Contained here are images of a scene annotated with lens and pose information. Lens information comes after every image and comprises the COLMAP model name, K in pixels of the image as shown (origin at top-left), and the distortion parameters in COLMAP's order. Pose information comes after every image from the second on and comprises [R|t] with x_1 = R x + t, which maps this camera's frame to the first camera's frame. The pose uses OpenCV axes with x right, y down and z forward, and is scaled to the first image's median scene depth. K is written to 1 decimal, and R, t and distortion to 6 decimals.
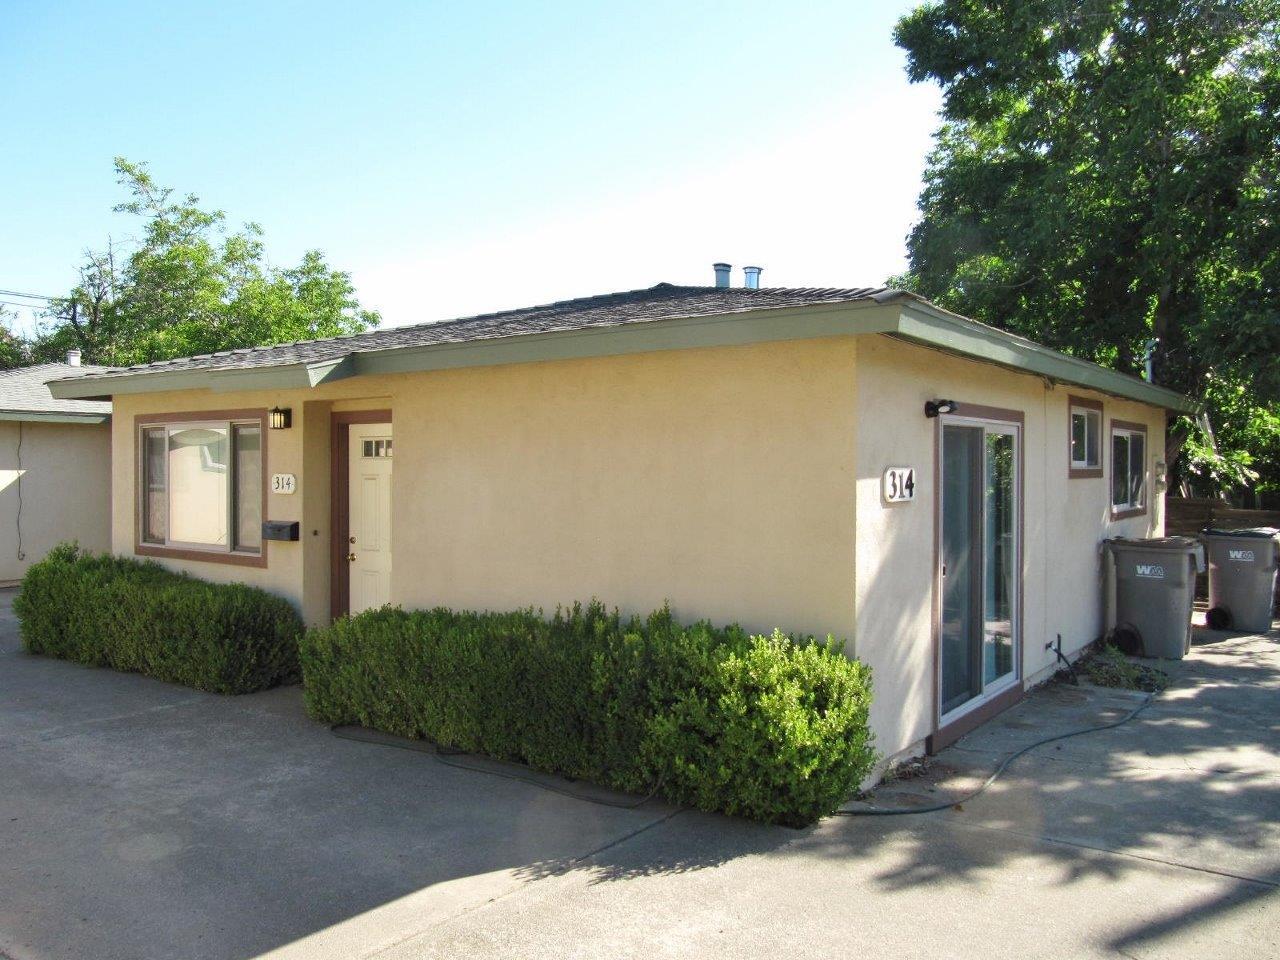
lens RADIAL K [[1047.8, 0, 640.0], [0, 1047.8, 480.0], [0, 0, 1]] dist [-0.053141, 0.013120]
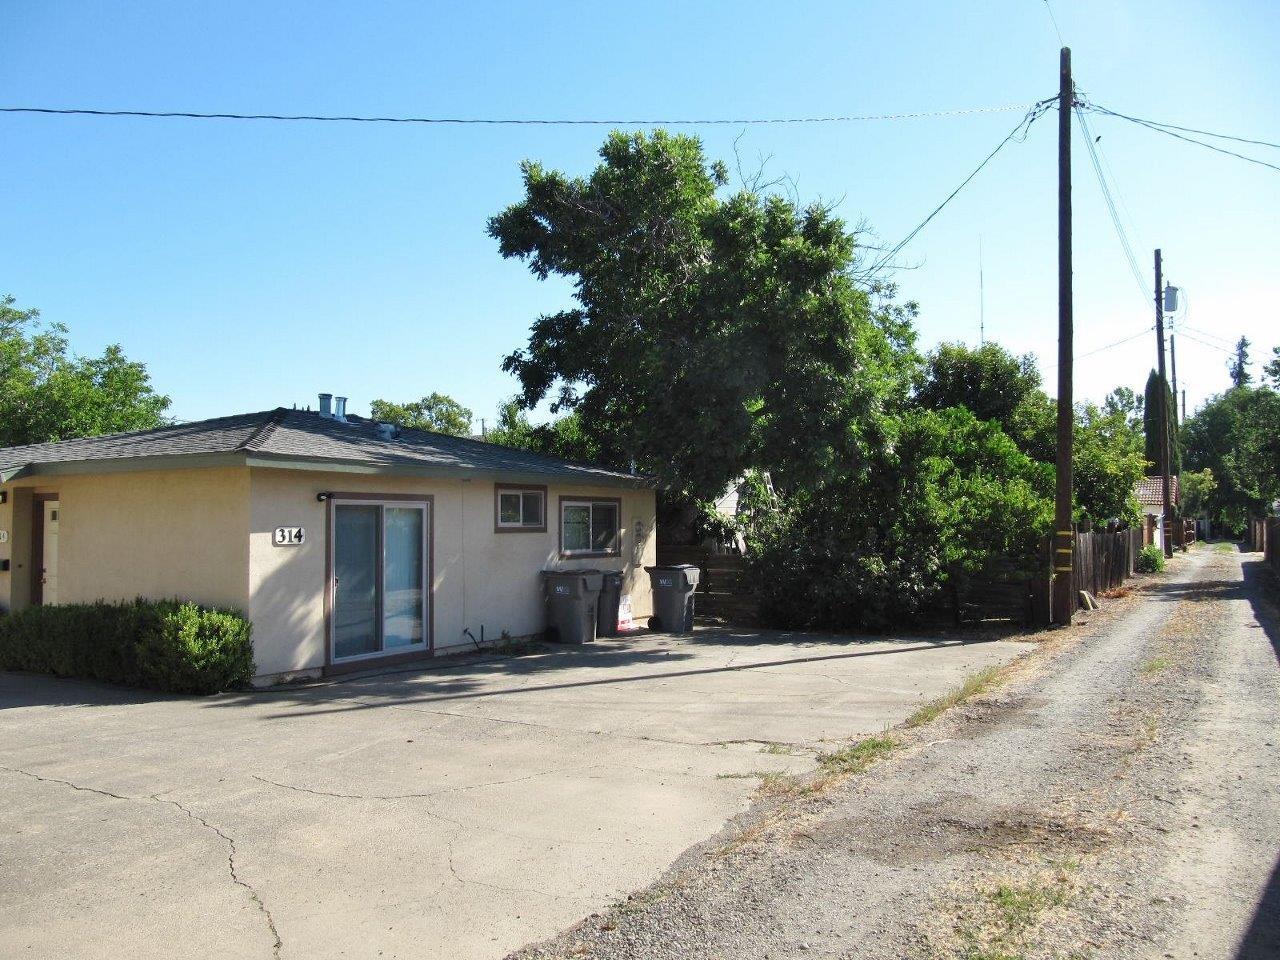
lens RADIAL K [[1047.8, 0, 640.0], [0, 1047.8, 480.0], [0, 0, 1]] dist [-0.053141, 0.013120]
pose [[0.993836, 0.002552, 0.110827, 0.495255], [0.003524, 0.998503, -0.054590, 0.006601], [-0.110800, 0.054644, 0.992339, -0.758328]]
